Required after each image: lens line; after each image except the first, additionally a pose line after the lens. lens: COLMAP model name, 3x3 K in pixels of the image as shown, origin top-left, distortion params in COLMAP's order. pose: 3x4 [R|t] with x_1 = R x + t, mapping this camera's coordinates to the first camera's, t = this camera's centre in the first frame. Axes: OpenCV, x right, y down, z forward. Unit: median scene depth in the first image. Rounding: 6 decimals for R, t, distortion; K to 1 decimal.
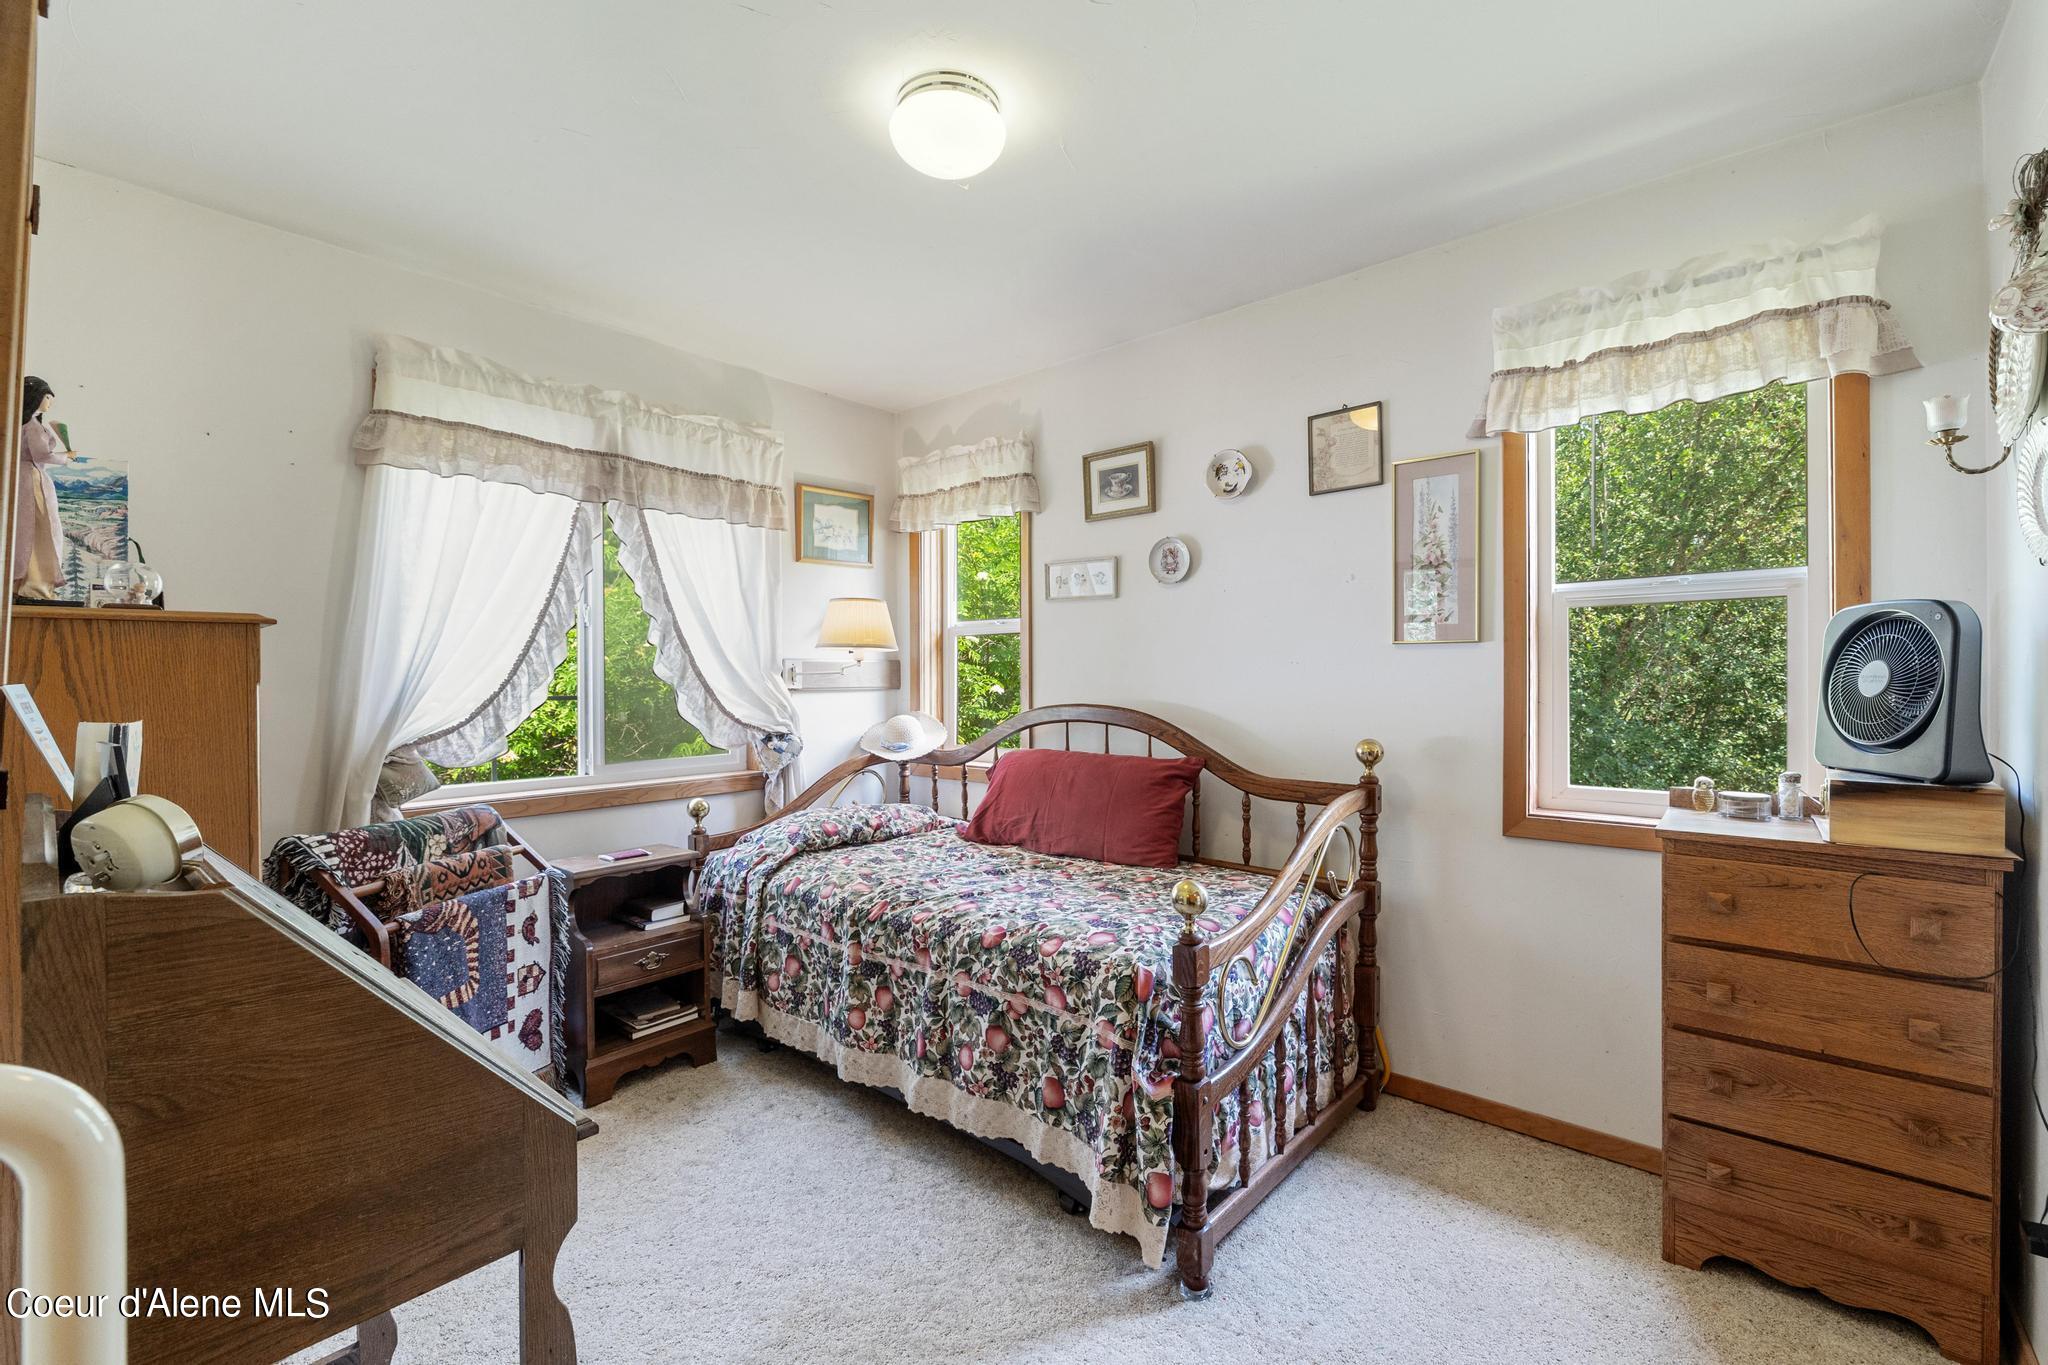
lens RADIAL K [[861.5, 0, 1024.6], [0, 861.5, 682.1], [0, 0, 1]] dist [-0.002798, 0.000113]
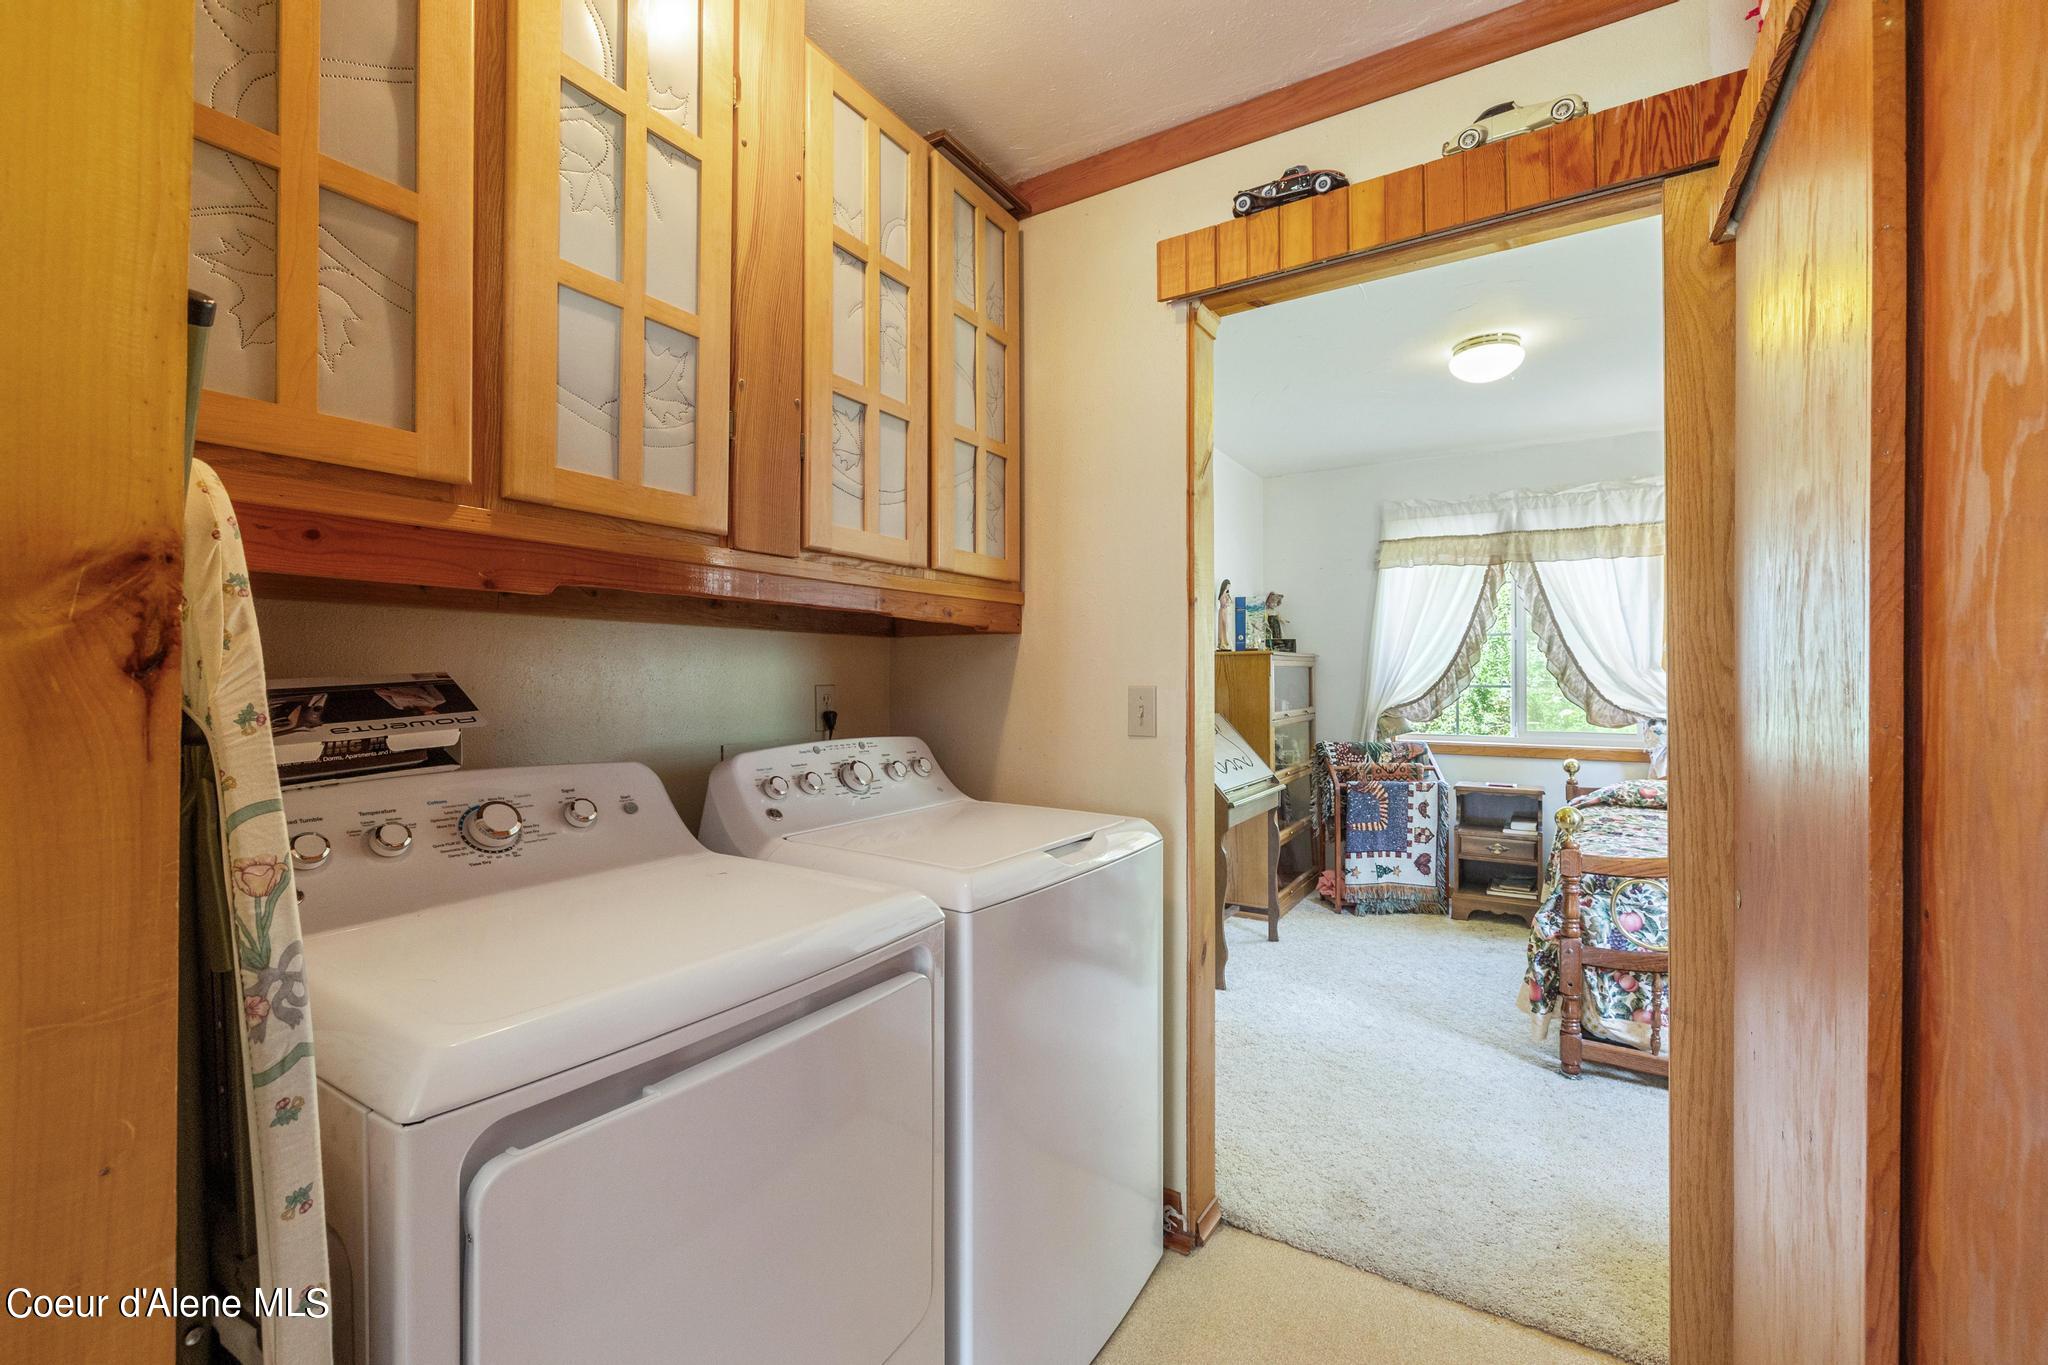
lens RADIAL K [[861.5, 0, 1020.6], [0, 861.5, 674.9], [0, 0, 1]] dist [-0.002798, 0.000113]
pose [[0.150906, 0.009640, -0.988501, 1.039579], [-0.004210, 0.999950, 0.009109, -0.015183], [0.988539, 0.002787, 0.150939, -0.132521]]
